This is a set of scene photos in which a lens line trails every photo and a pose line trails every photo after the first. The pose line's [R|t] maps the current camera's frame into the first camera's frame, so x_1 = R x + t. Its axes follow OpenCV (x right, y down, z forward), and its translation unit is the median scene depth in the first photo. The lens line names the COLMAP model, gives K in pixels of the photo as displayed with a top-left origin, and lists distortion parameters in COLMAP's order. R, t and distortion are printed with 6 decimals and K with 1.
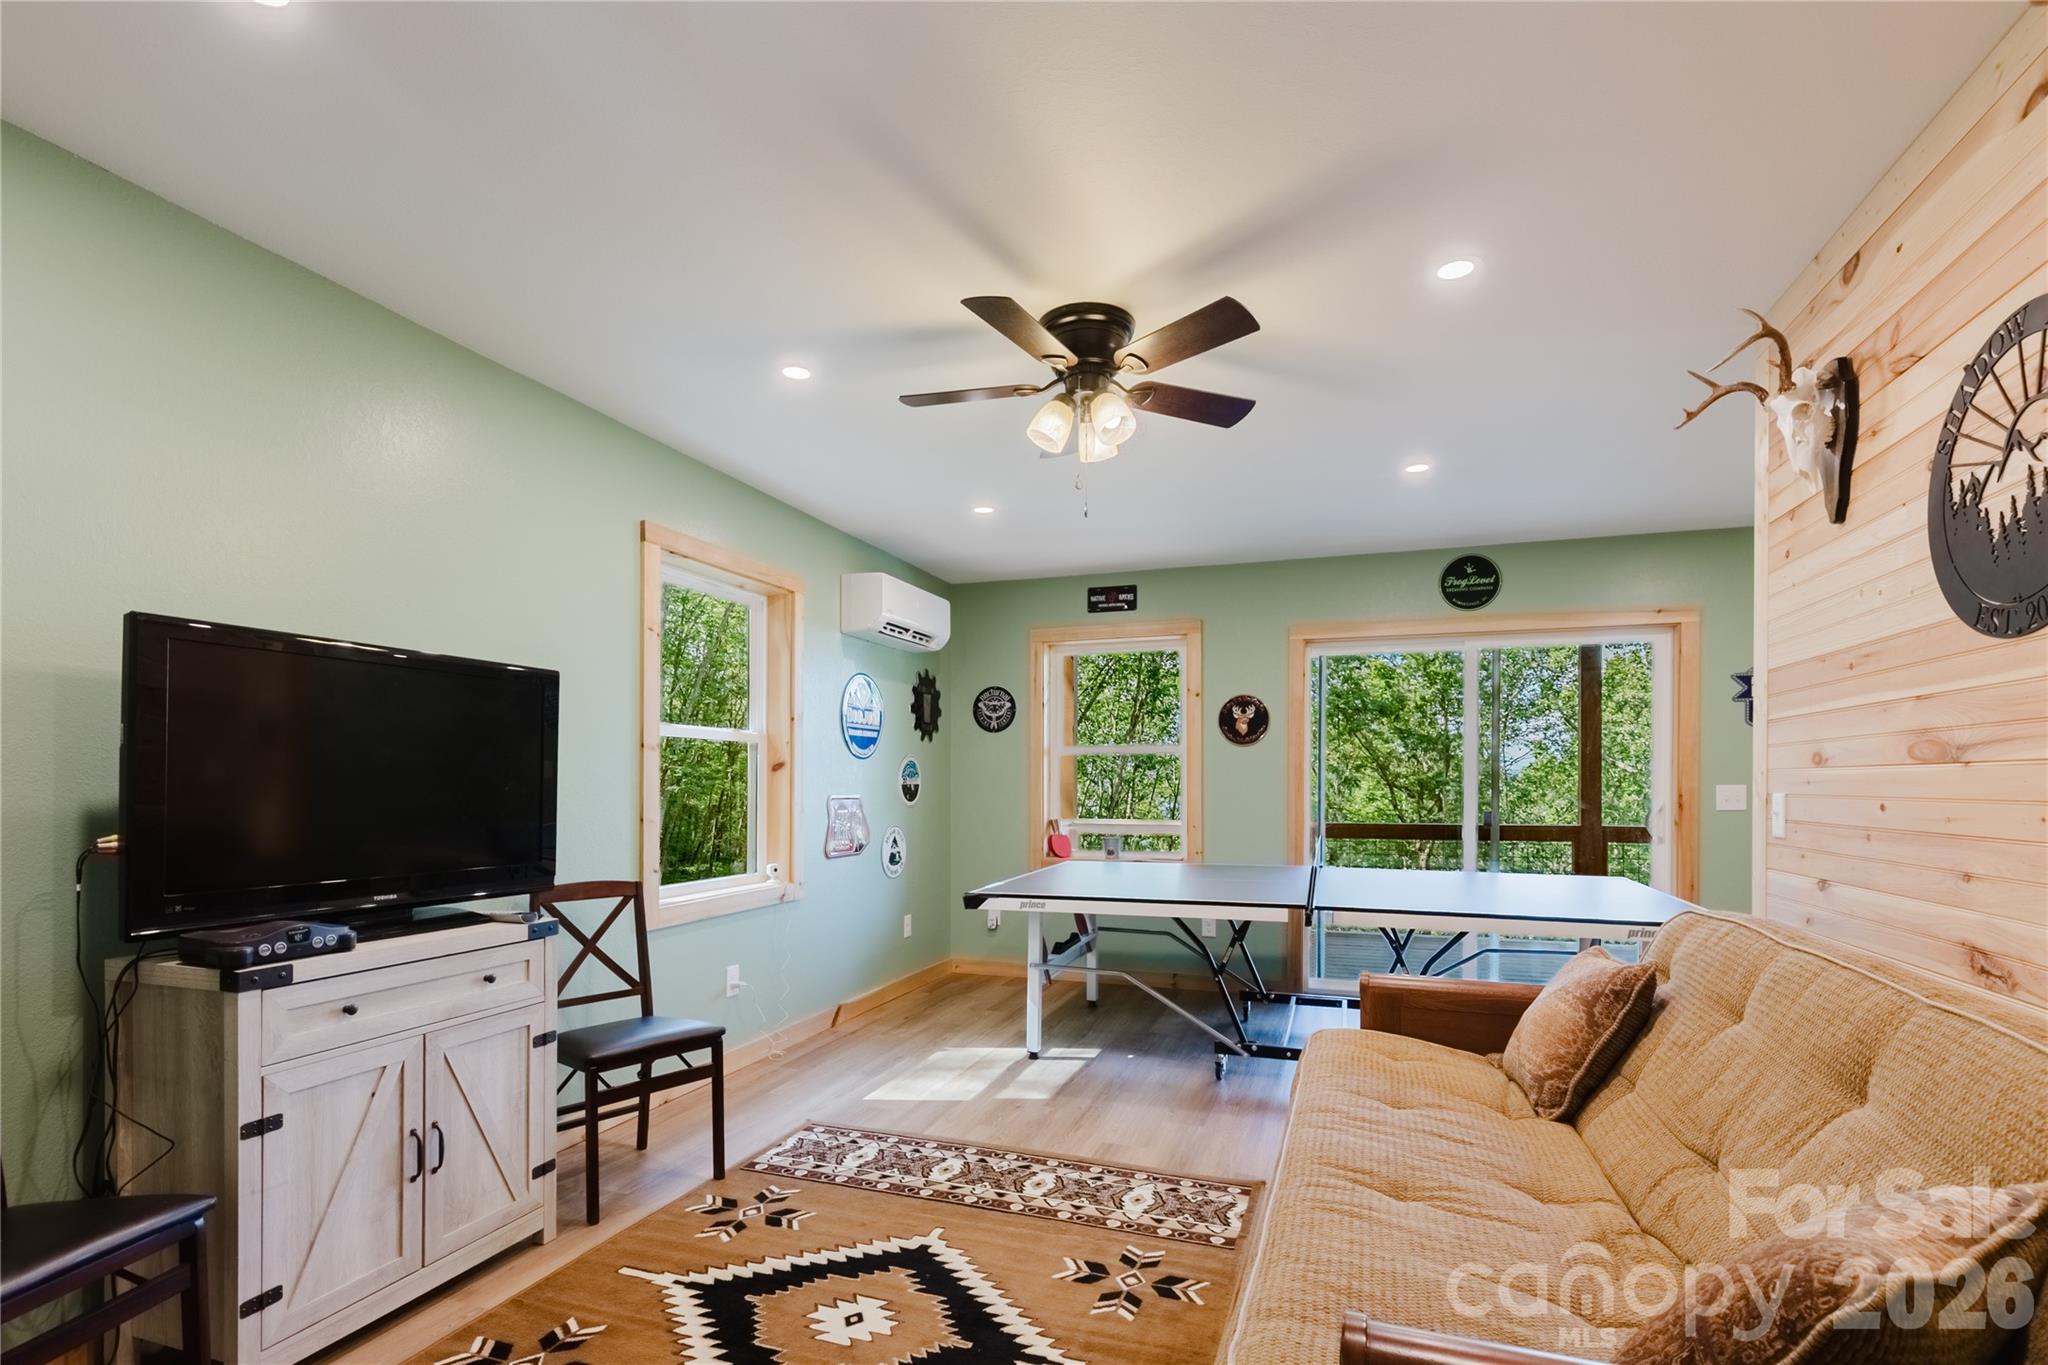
lens RADIAL K [[934.6, 0, 1032.3], [0, 934.6, 781.7], [0, 0, 1]] dist [0.014982, -0.000692]
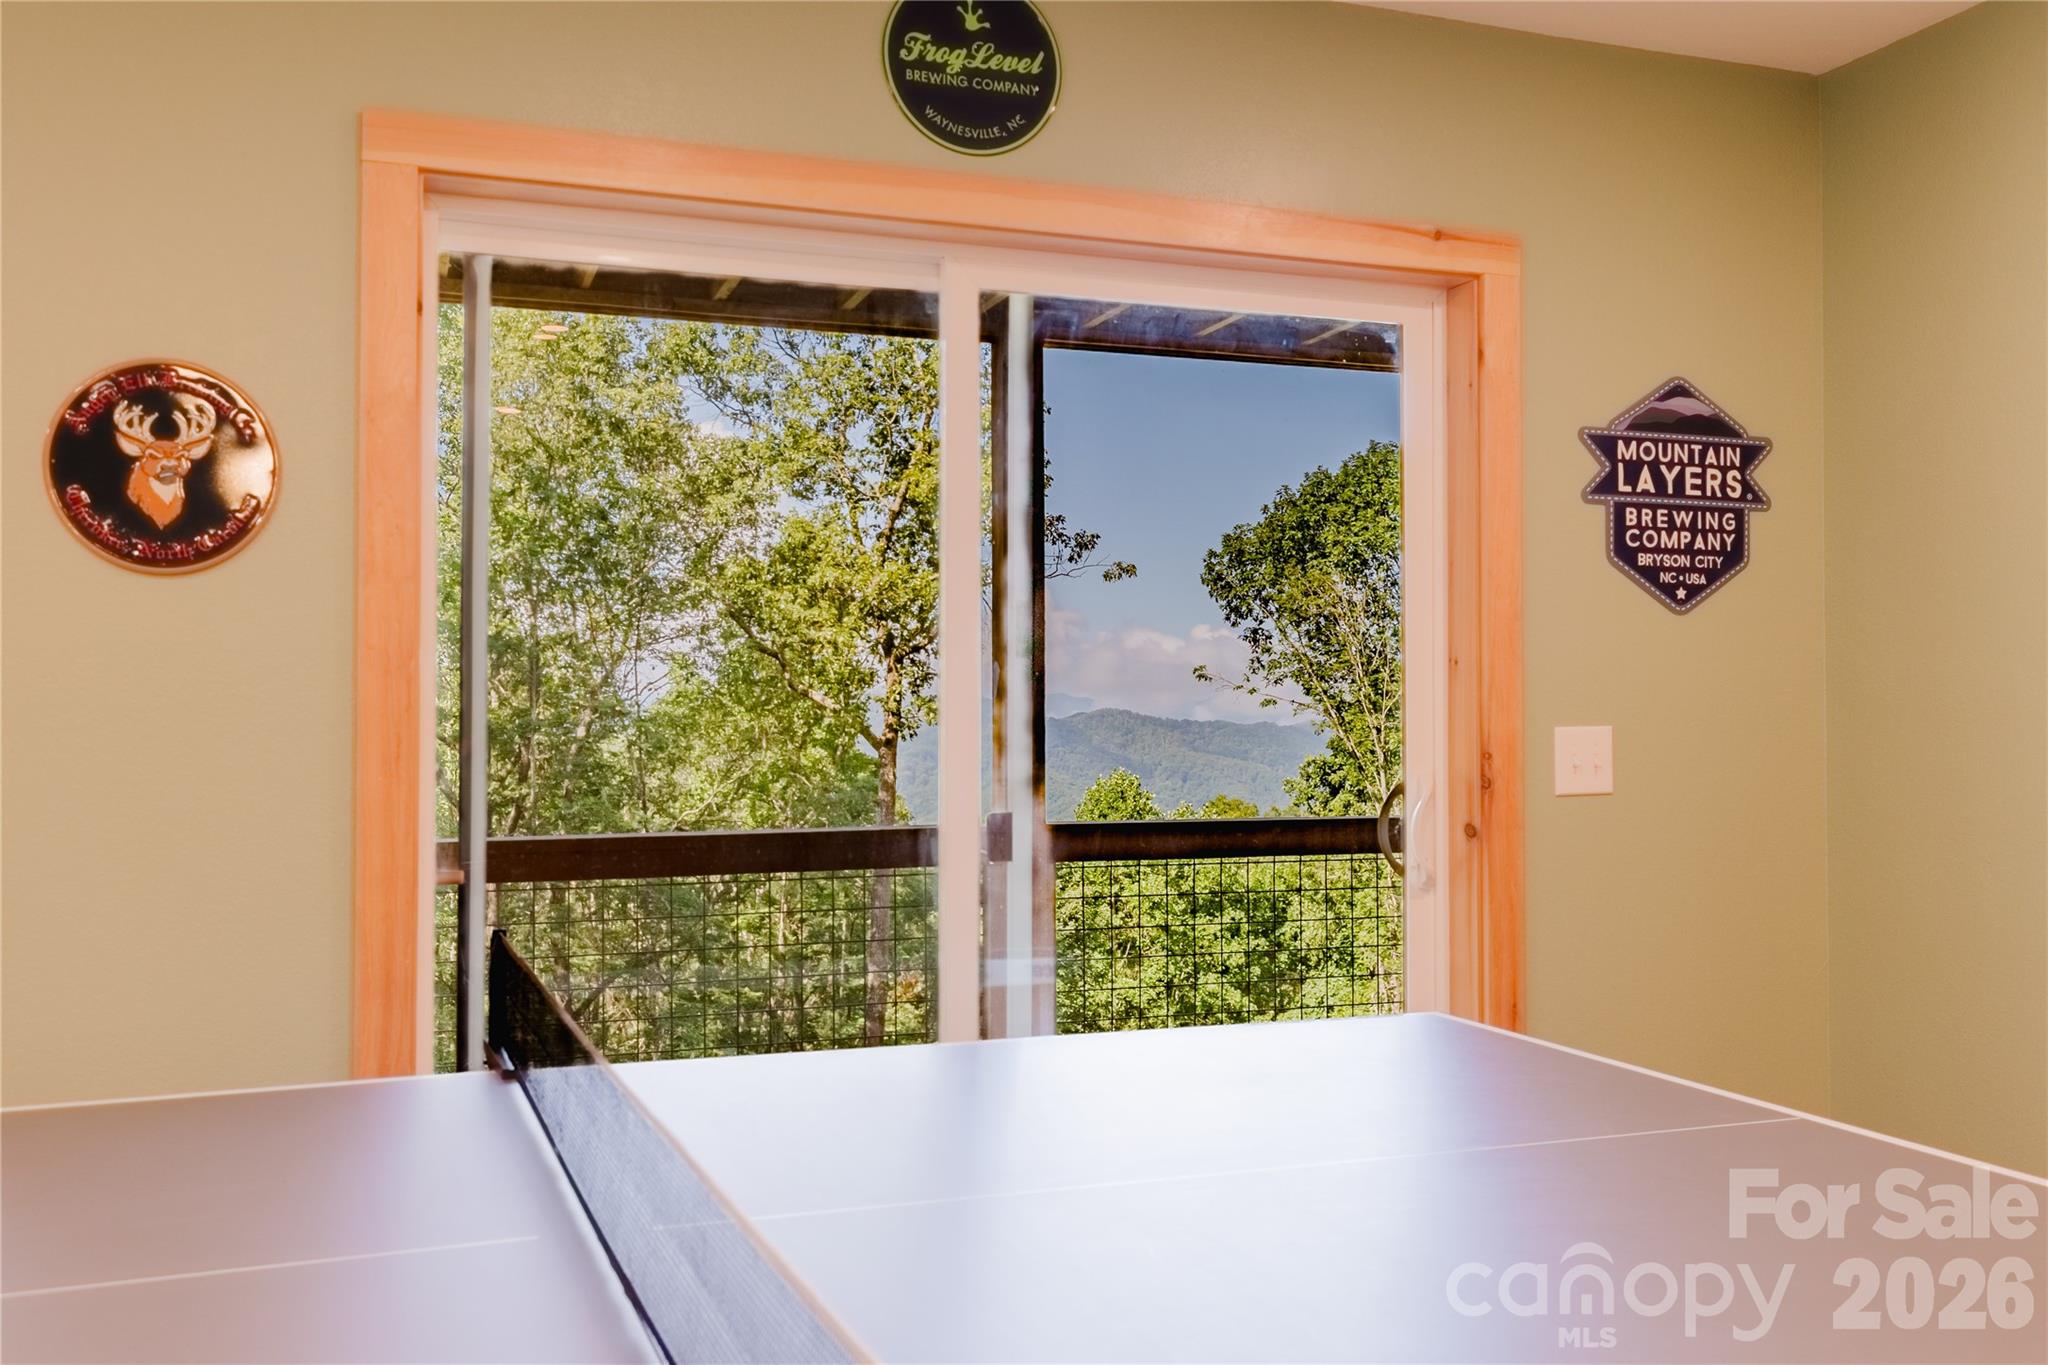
lens RADIAL K [[1814.3, 0, 1027.2], [0, 1814.3, 684.3], [0, 0, 1]] dist [0.008163, -0.000295]
pose [[0.773105, 0.009657, 0.634204, 0.110039], [0.005210, 0.999754, -0.021575, 0.001388], [-0.634256, 0.019984, 0.772865, 0.541849]]
